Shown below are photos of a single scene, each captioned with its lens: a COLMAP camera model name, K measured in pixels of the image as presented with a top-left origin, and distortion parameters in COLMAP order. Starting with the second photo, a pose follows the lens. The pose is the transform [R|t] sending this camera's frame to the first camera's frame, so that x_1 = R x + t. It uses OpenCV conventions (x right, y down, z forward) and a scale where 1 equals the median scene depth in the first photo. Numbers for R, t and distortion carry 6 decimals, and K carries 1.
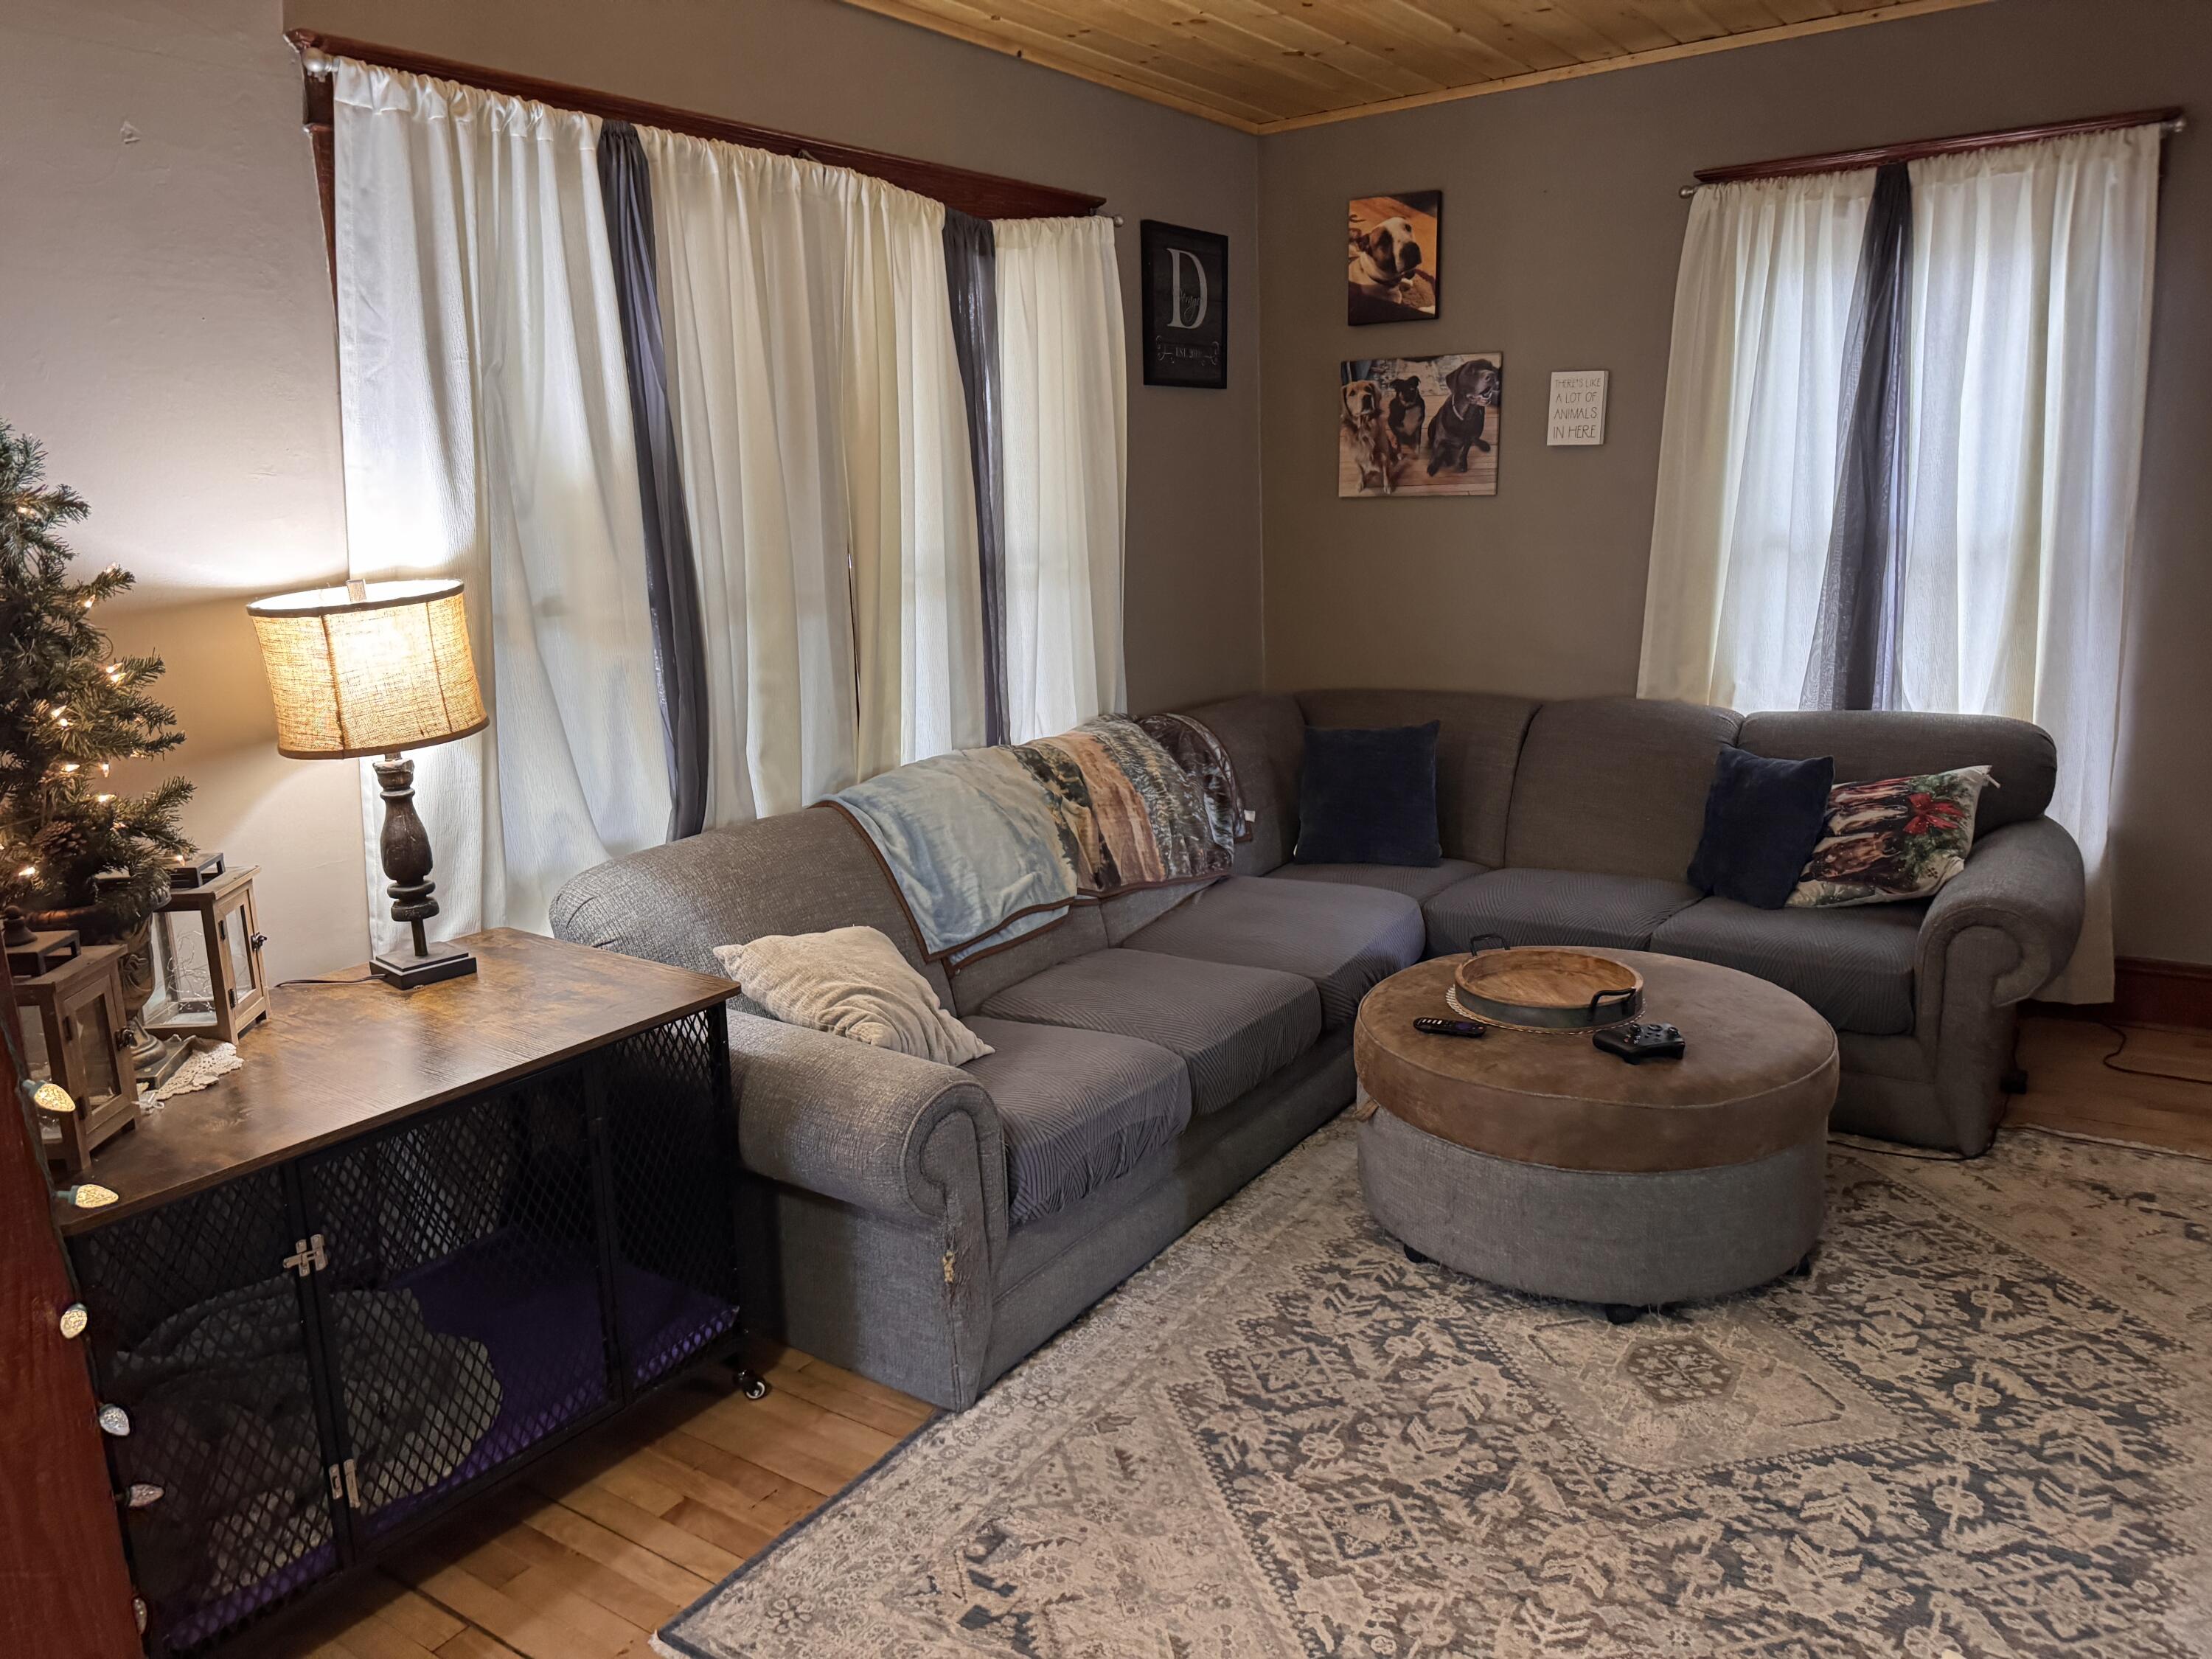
lens RADIAL K [[1572.4, 0, 1085.9], [0, 1572.4, 816.0], [0, 0, 1]] dist [0.004941, -0.010342]
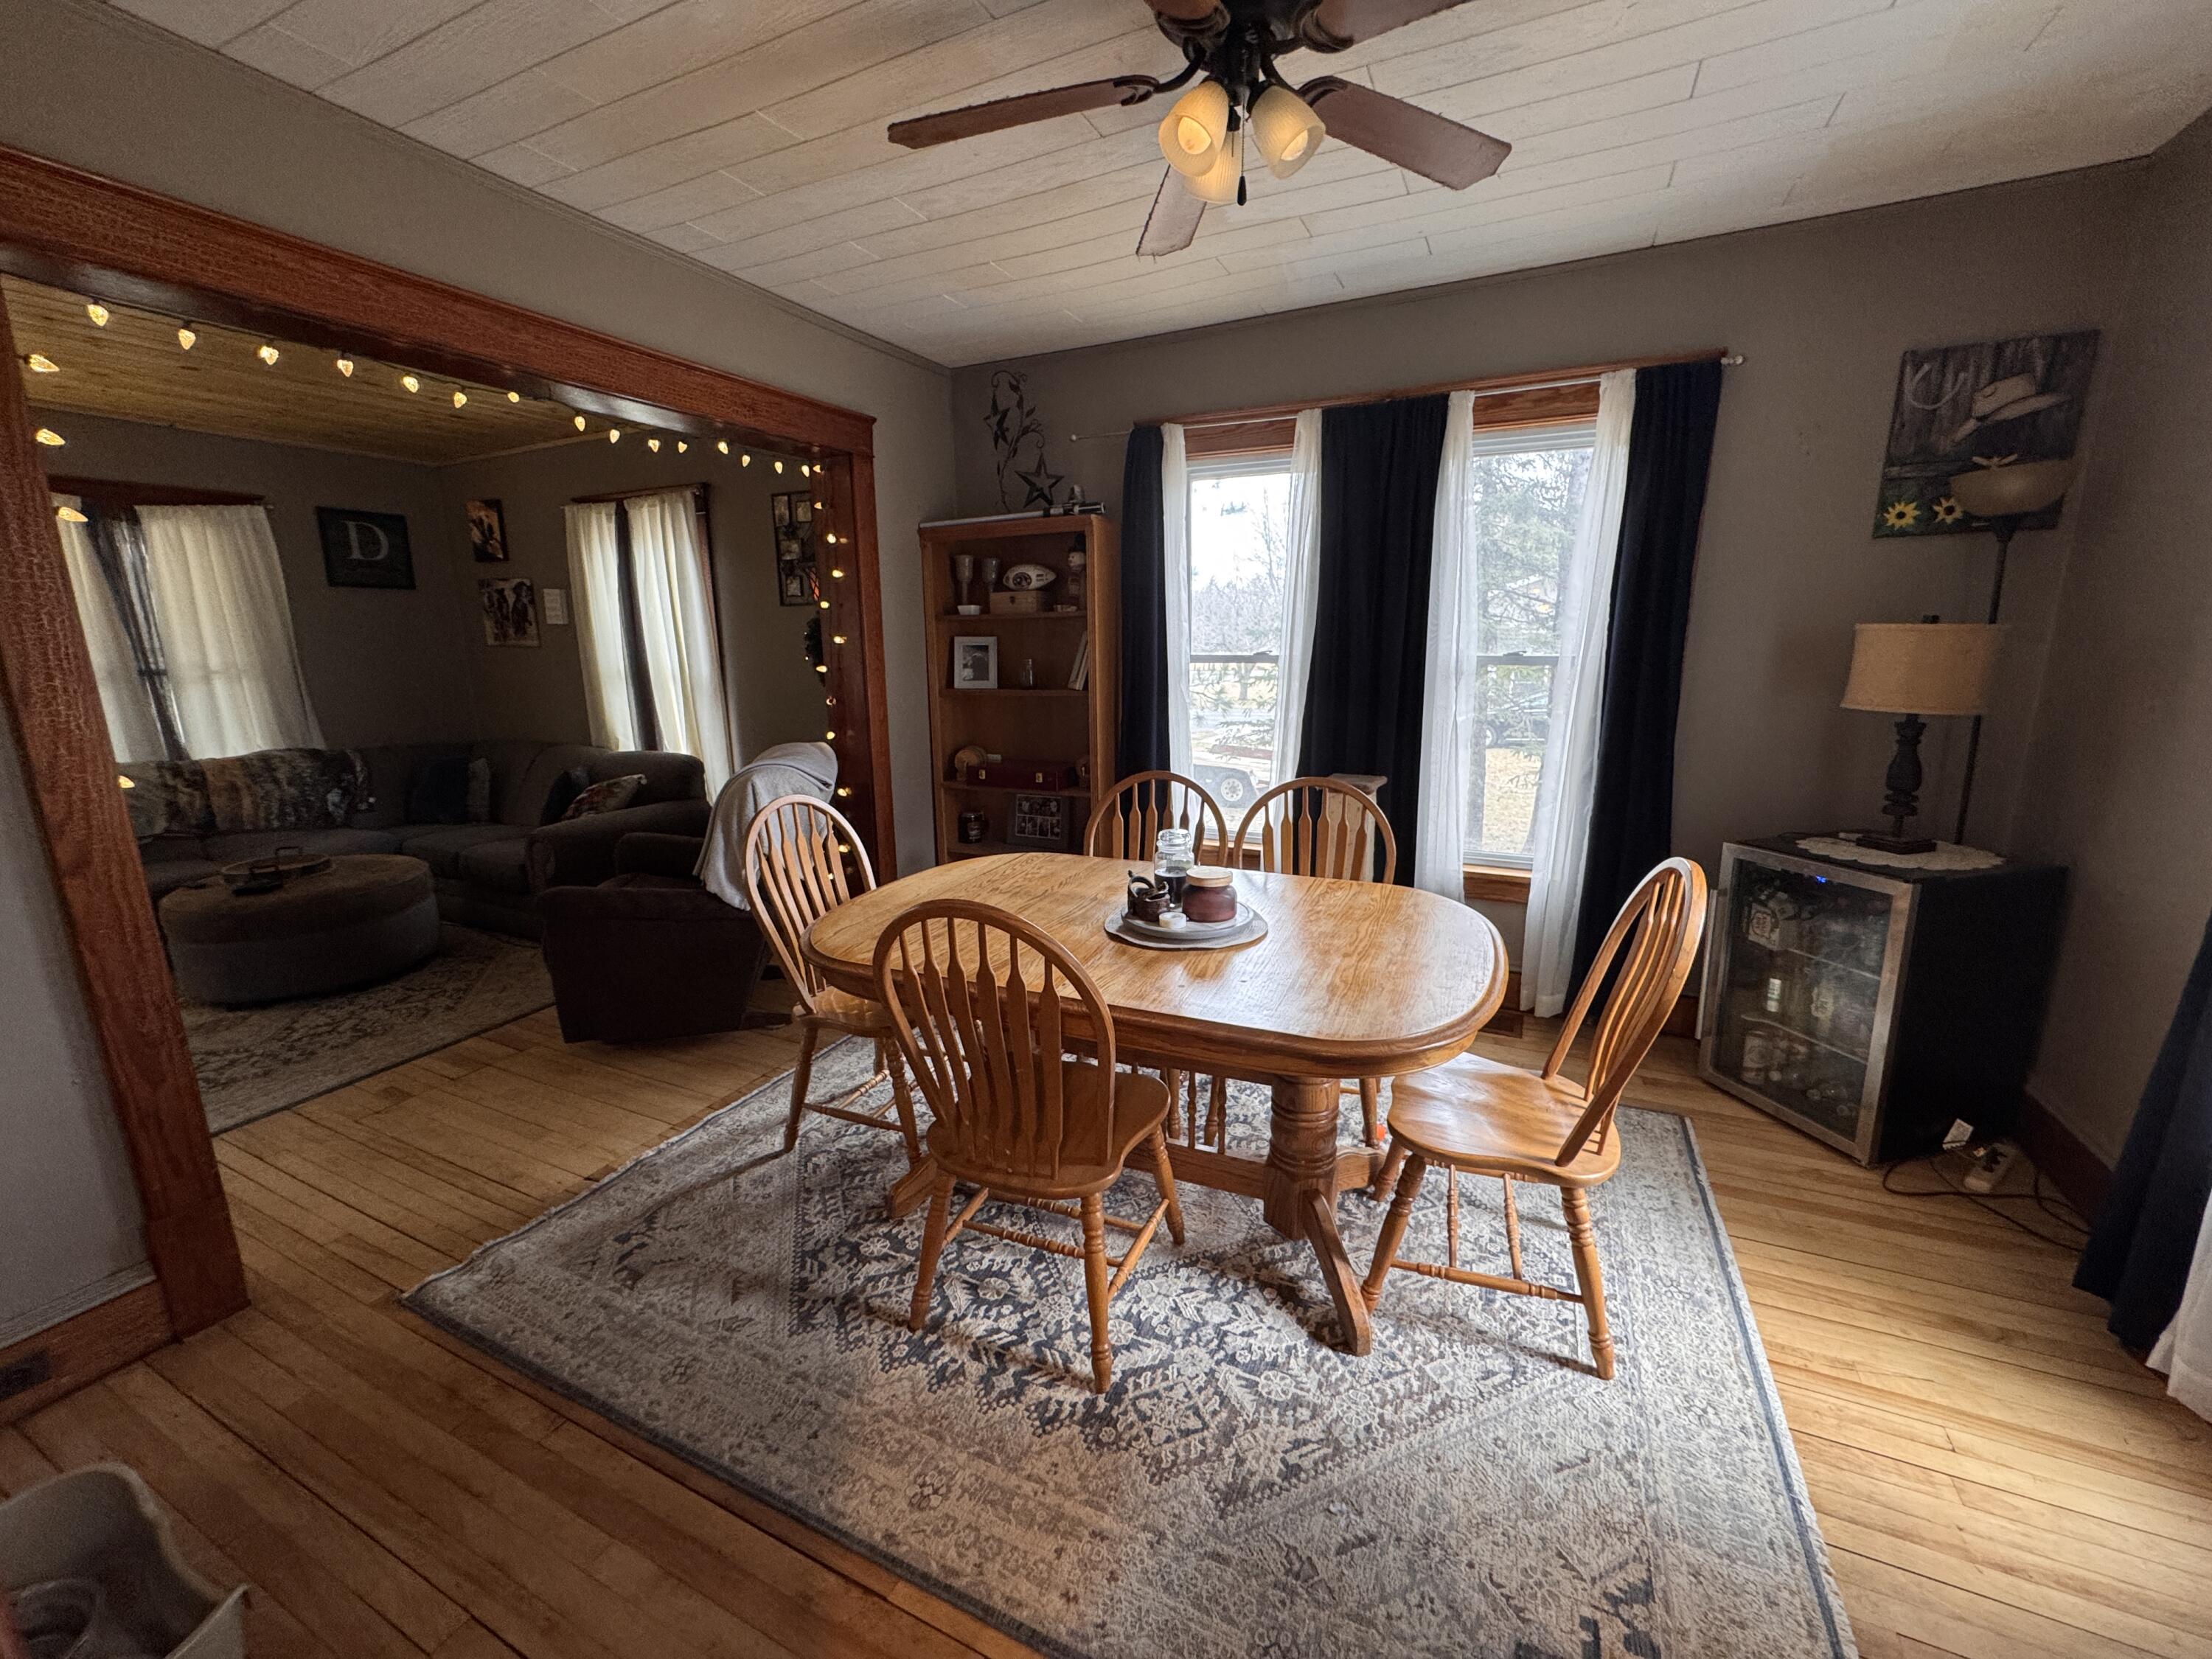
lens RADIAL K [[889.8, 0, 1106.0], [0, 889.8, 829.5], [0, 0, 1]] dist [-0.003143, -0.000233]
pose [[0.990014, -0.000825, 0.140968, 1.447392], [0.000951, 0.999999, -0.000824, 0.065042], [-0.140968, 0.000950, 0.990014, -0.453142]]
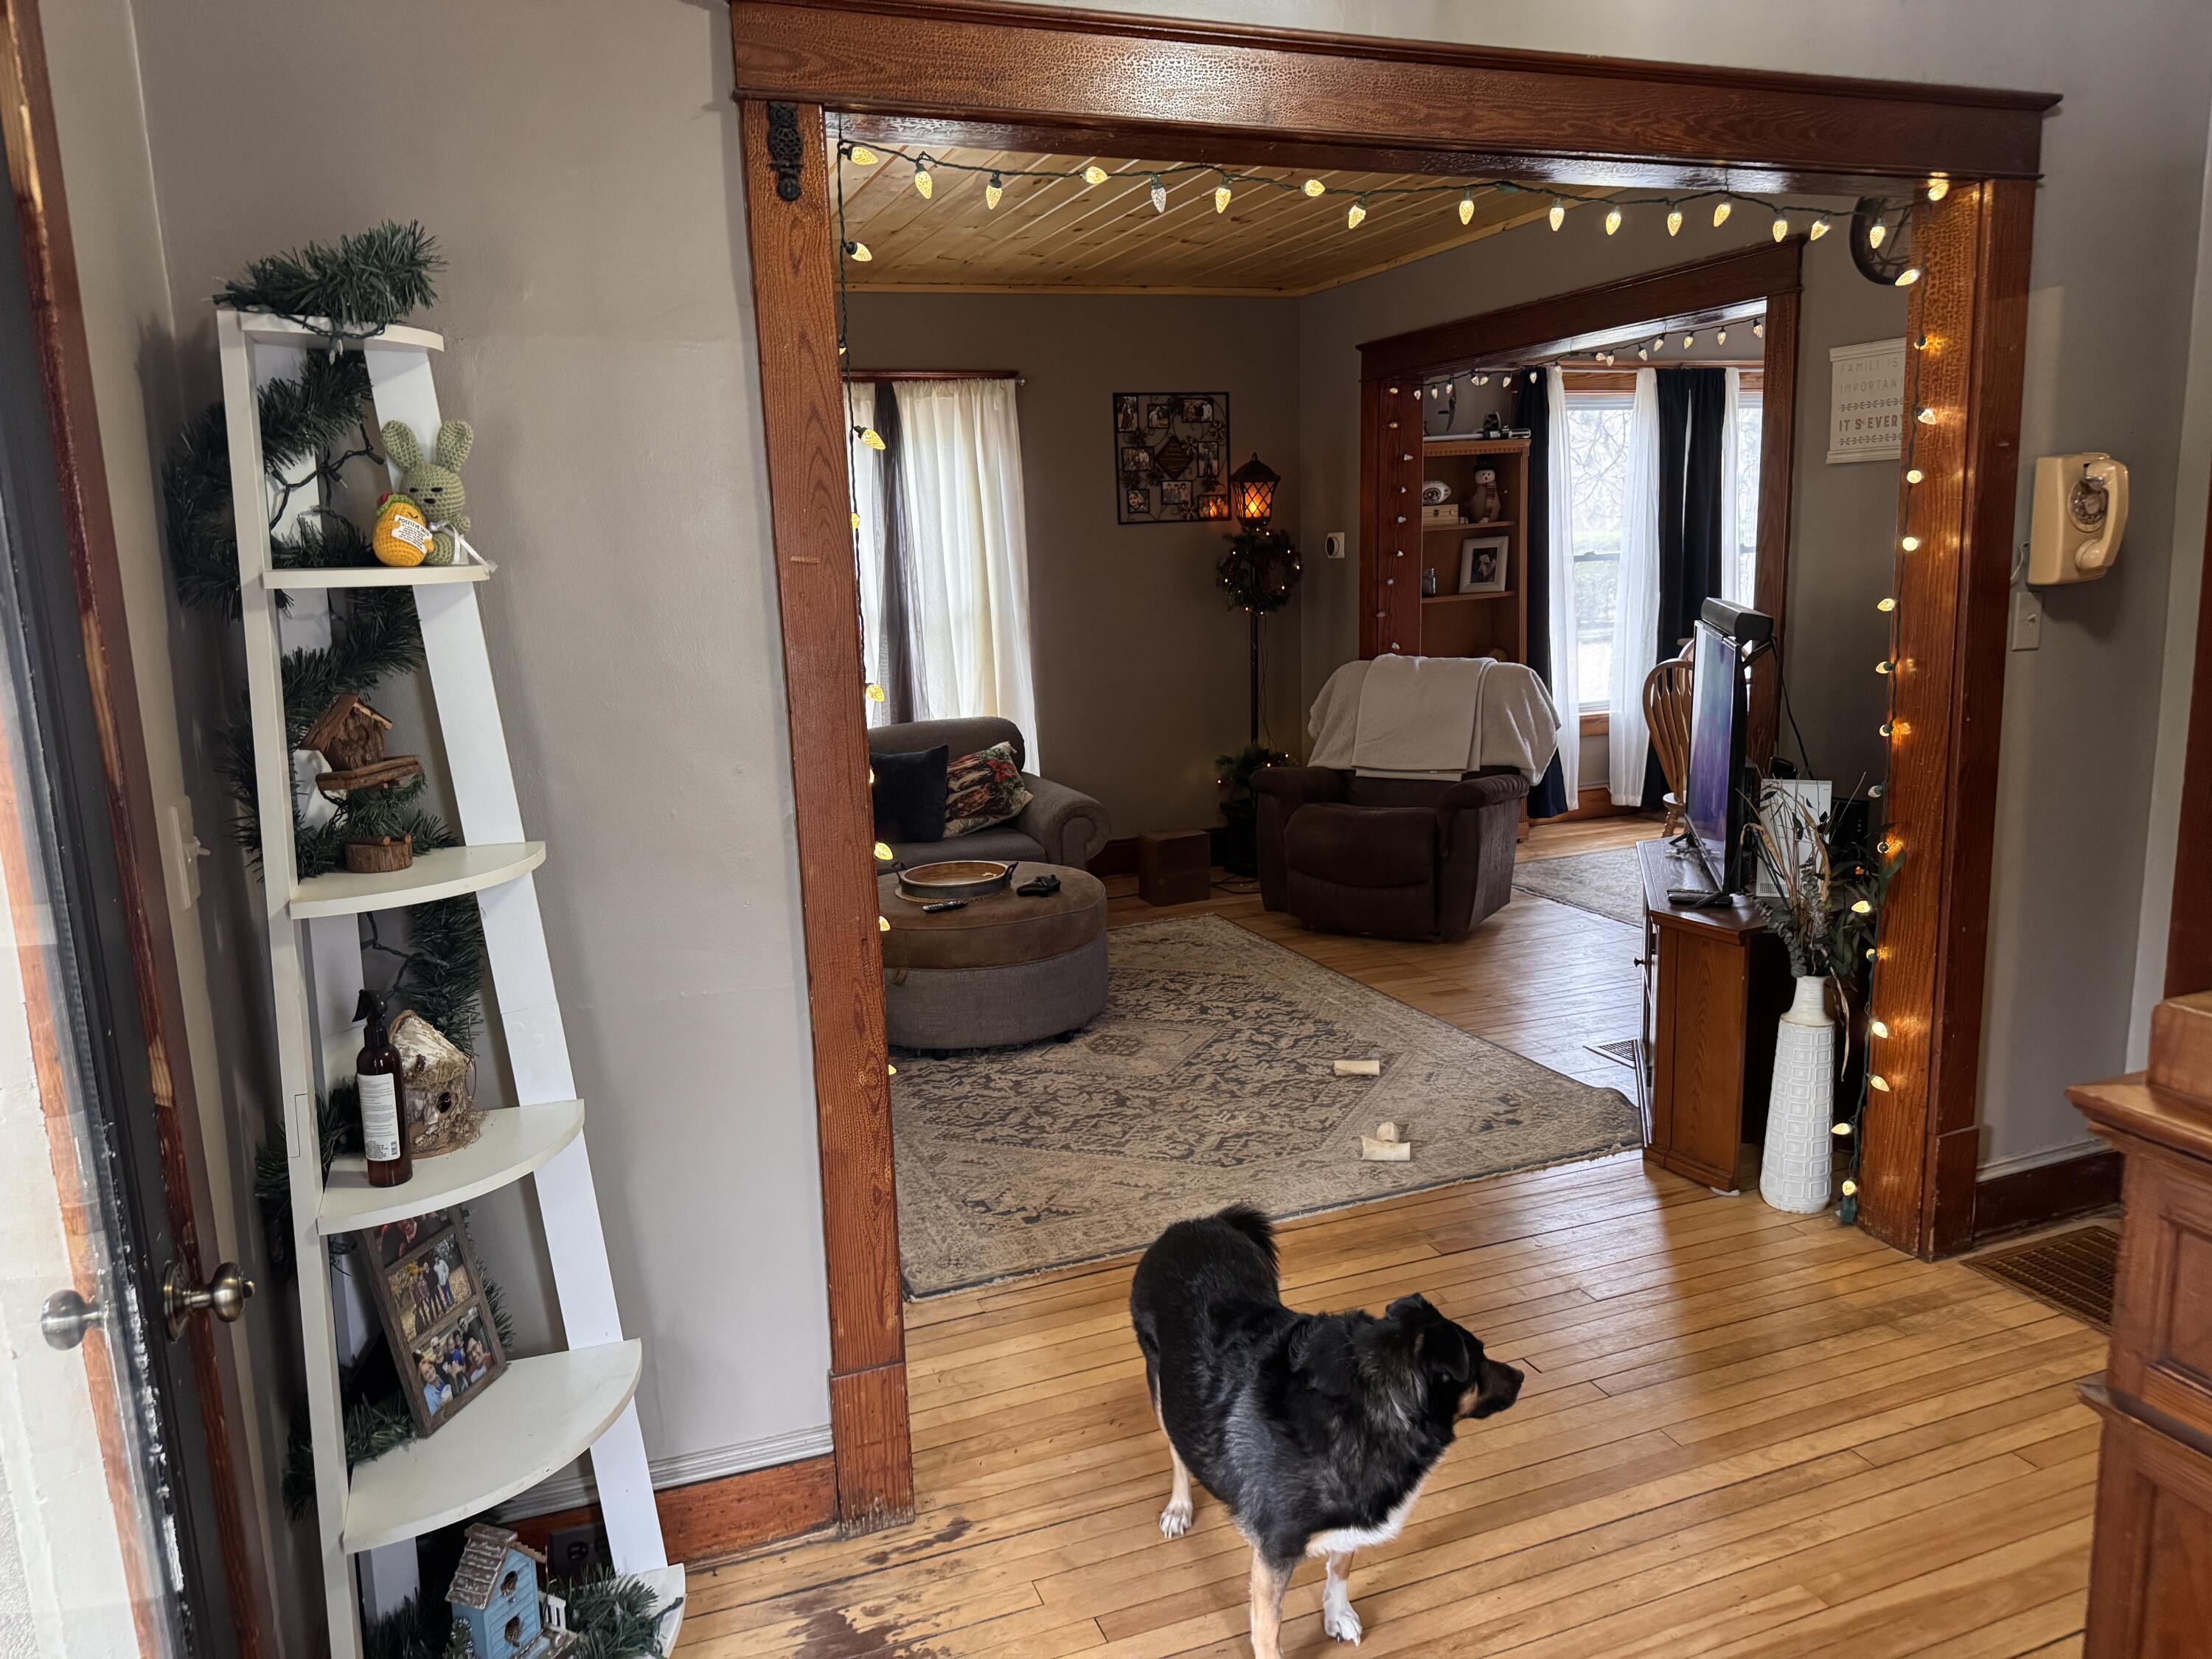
lens RADIAL K [[1554.8, 0, 1106.0], [0, 1554.8, 829.5], [0, 0, 1]] dist [0.184050, -0.396385]
pose [[0.570290, -0.133667, 0.810496, -1.052515], [0.190079, 0.981367, 0.028102, 0.048789], [-0.799149, 0.138032, 0.585070, -0.092690]]
